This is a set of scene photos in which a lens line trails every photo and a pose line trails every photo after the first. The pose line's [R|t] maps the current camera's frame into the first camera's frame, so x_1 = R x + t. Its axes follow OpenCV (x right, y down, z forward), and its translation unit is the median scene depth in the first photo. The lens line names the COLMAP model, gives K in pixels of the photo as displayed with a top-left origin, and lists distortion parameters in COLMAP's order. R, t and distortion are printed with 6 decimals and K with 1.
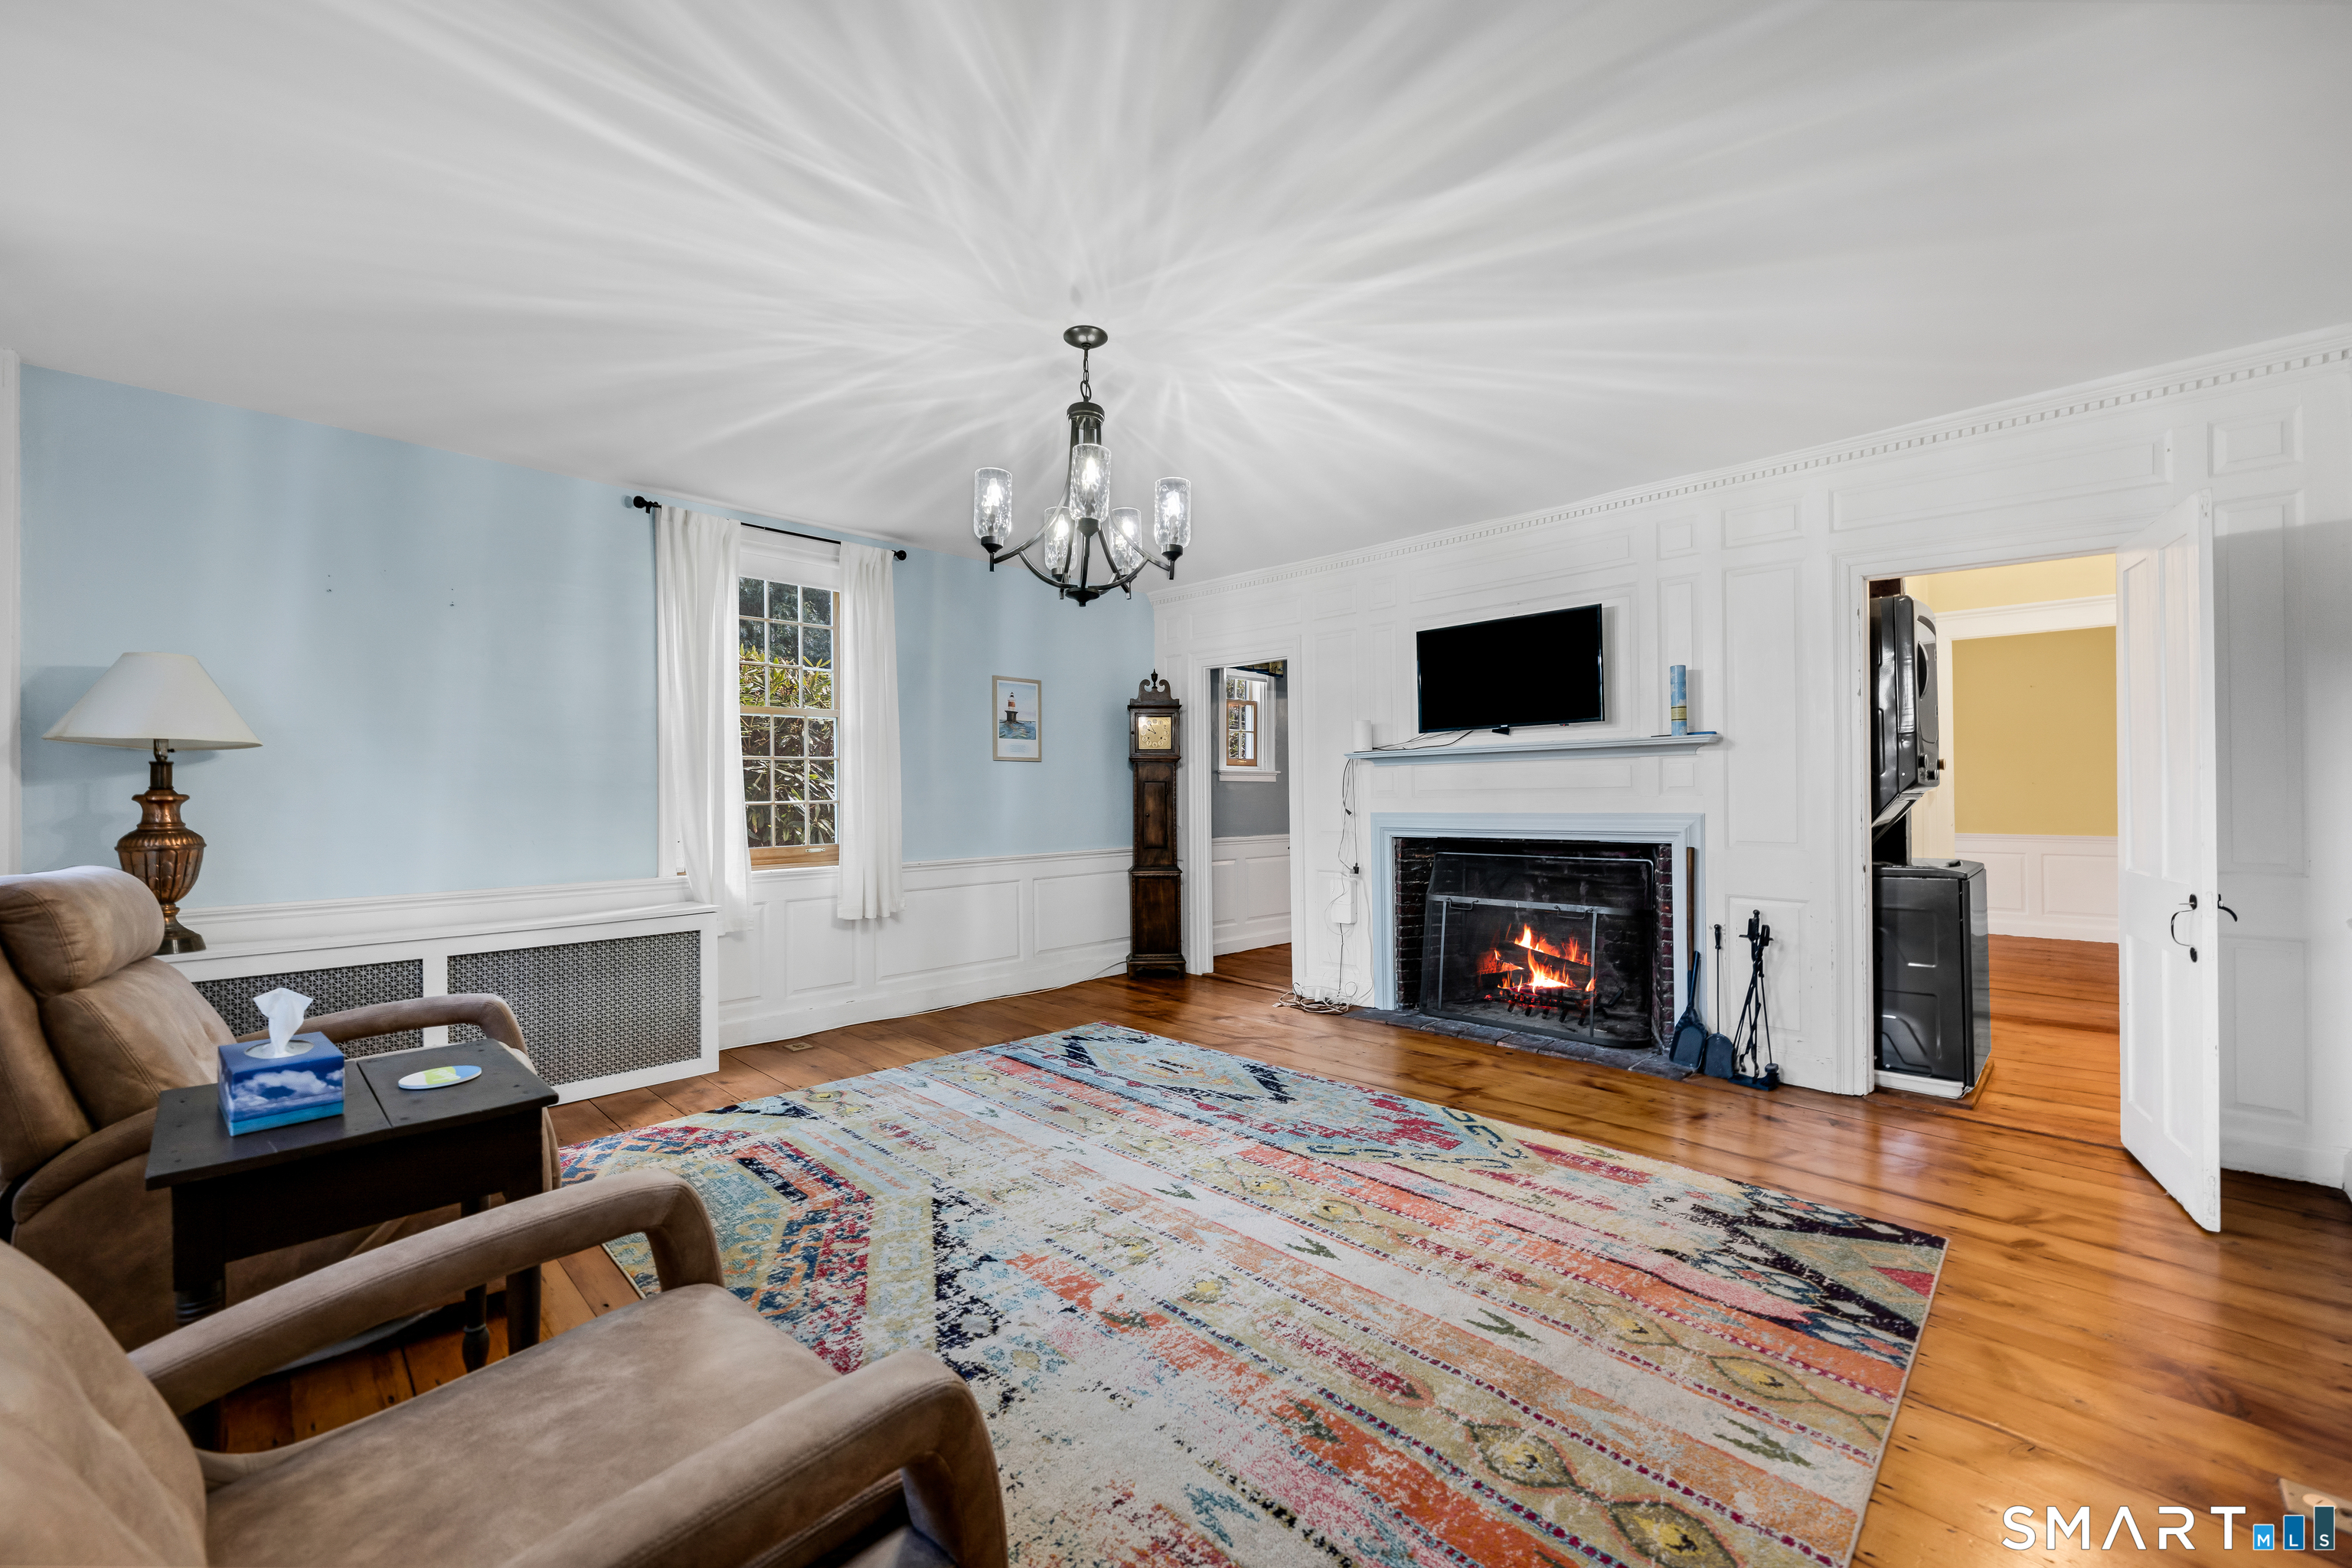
lens RADIAL K [[944.7, 0, 1176.0], [0, 944.7, 784.0], [0, 0, 1]] dist [0.000065, 0.000264]
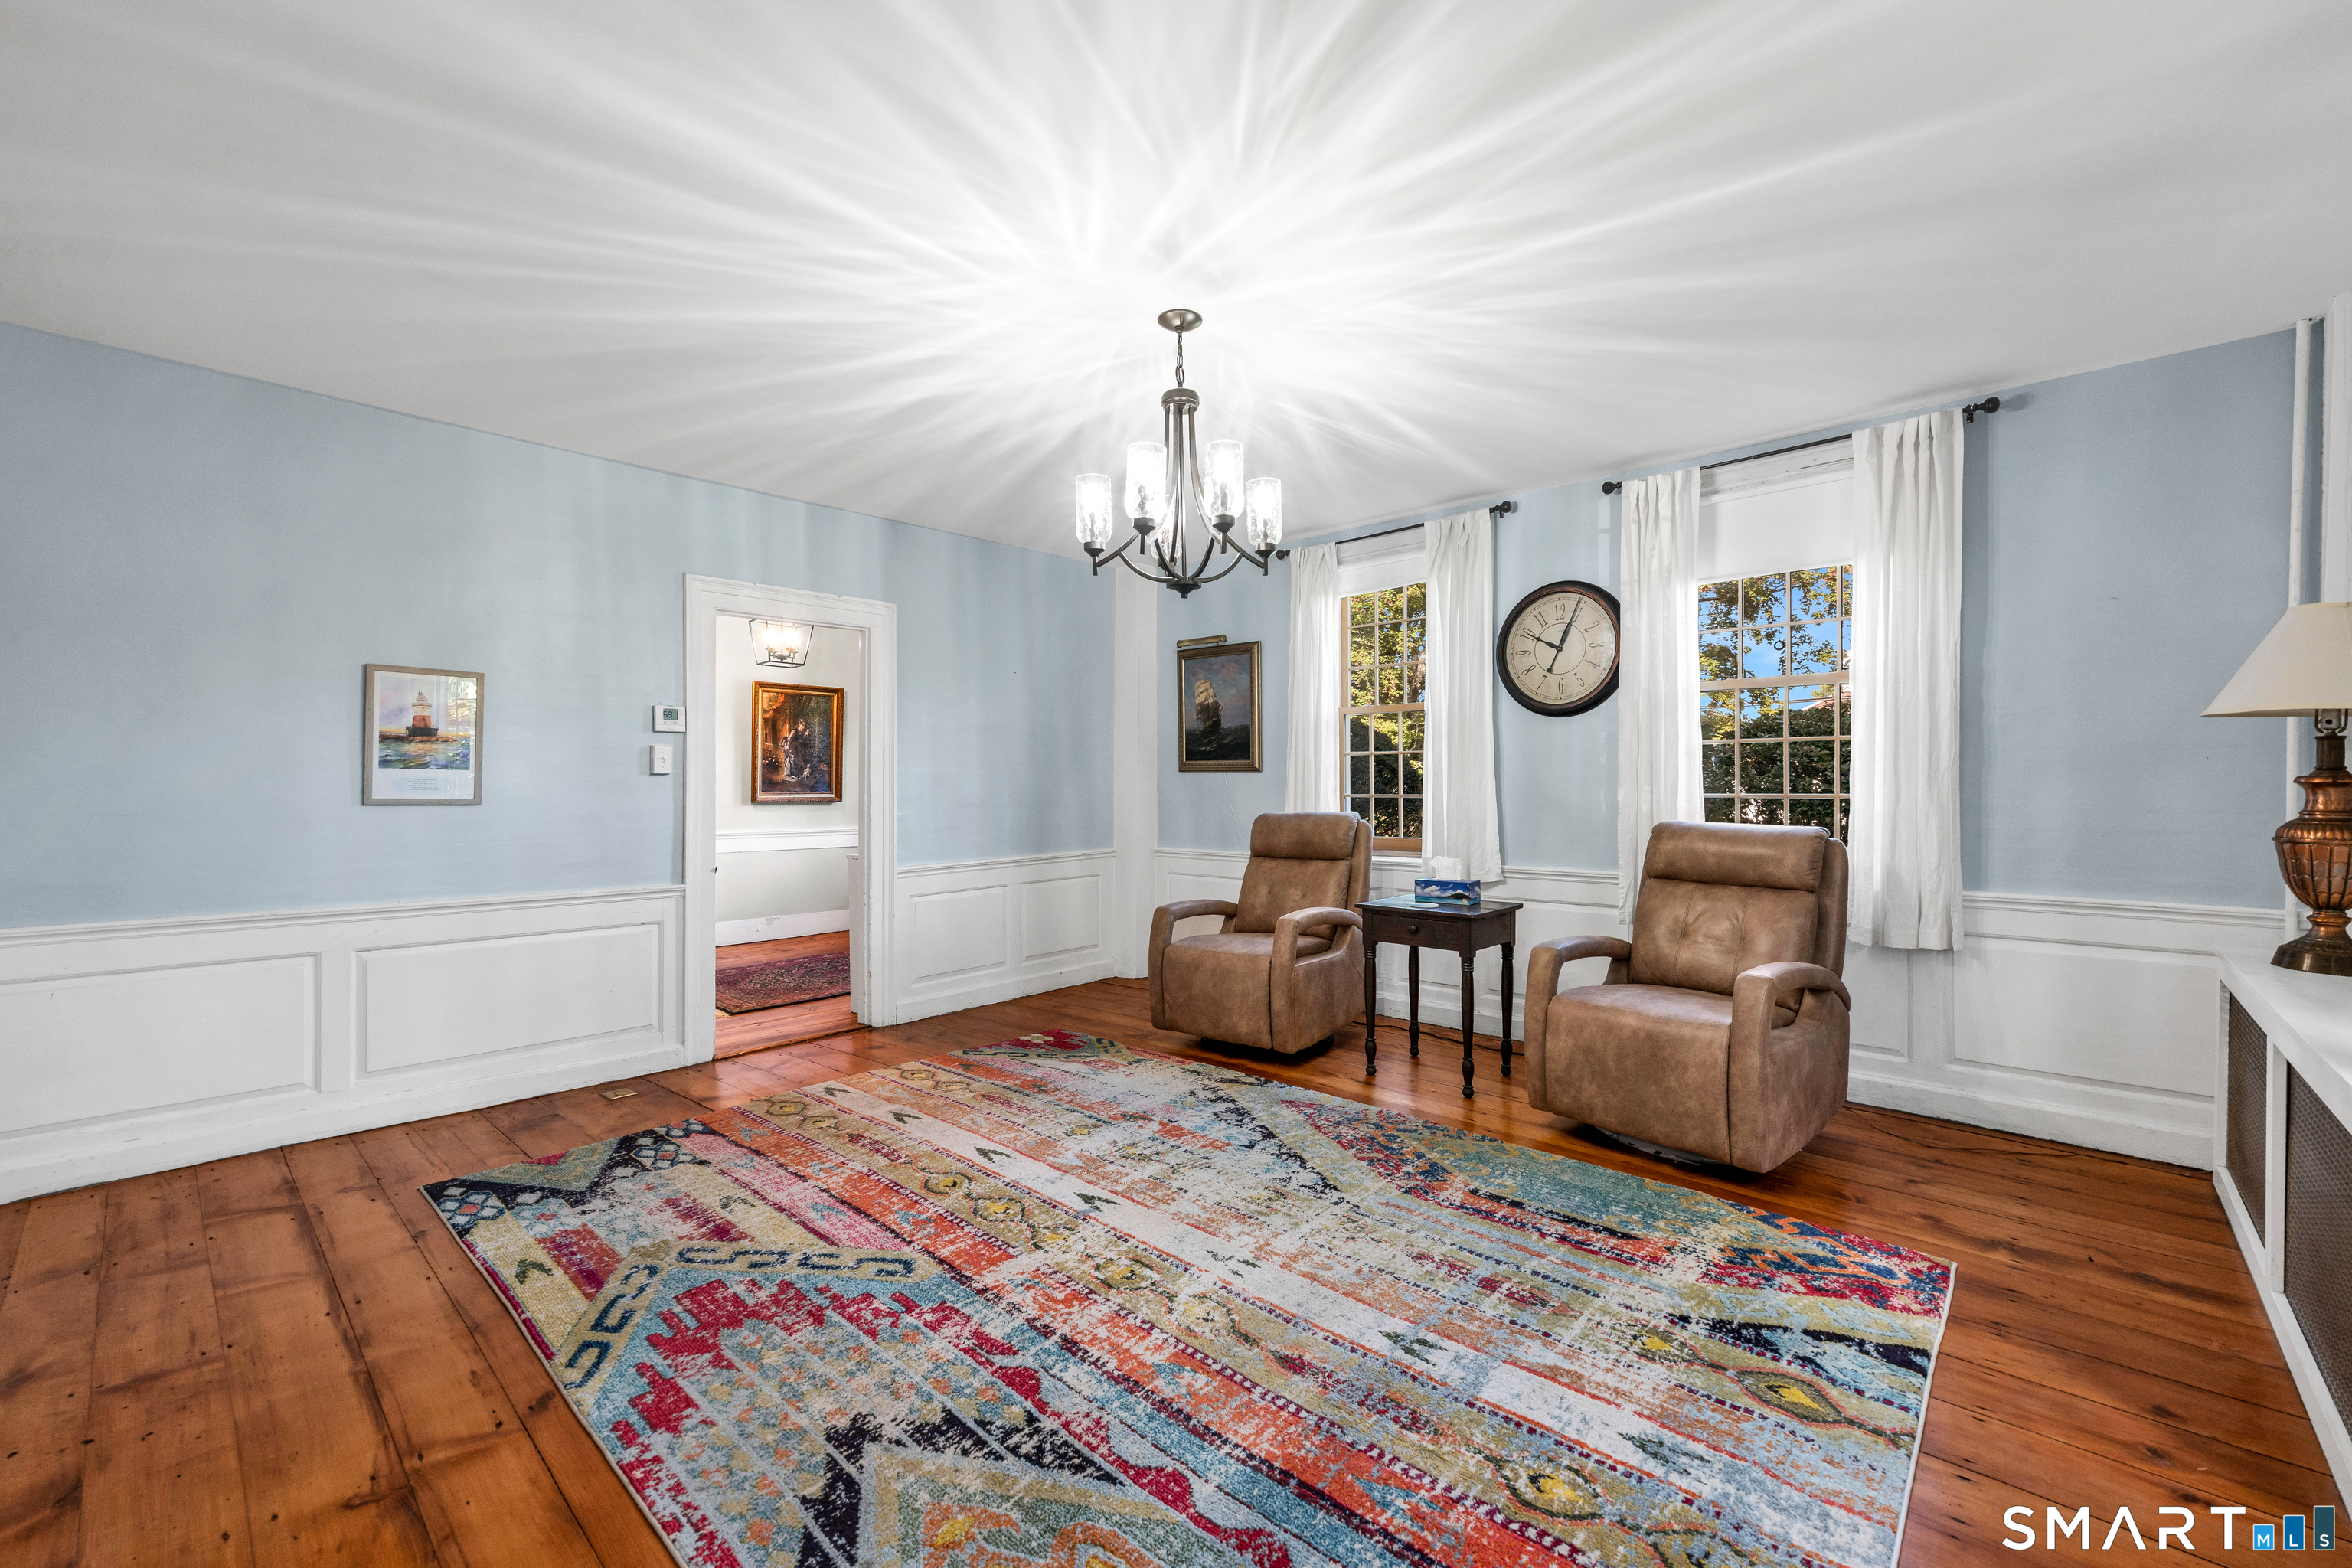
lens RADIAL K [[944.7, 0, 1176.0], [0, 944.7, 784.0], [0, 0, 1]] dist [0.000065, 0.000264]
pose [[-0.998974, 0.010648, -0.044011, -0.041978], [0.010963, 0.999916, -0.006921, 0.012841], [0.043934, -0.007396, -0.999007, 1.905825]]
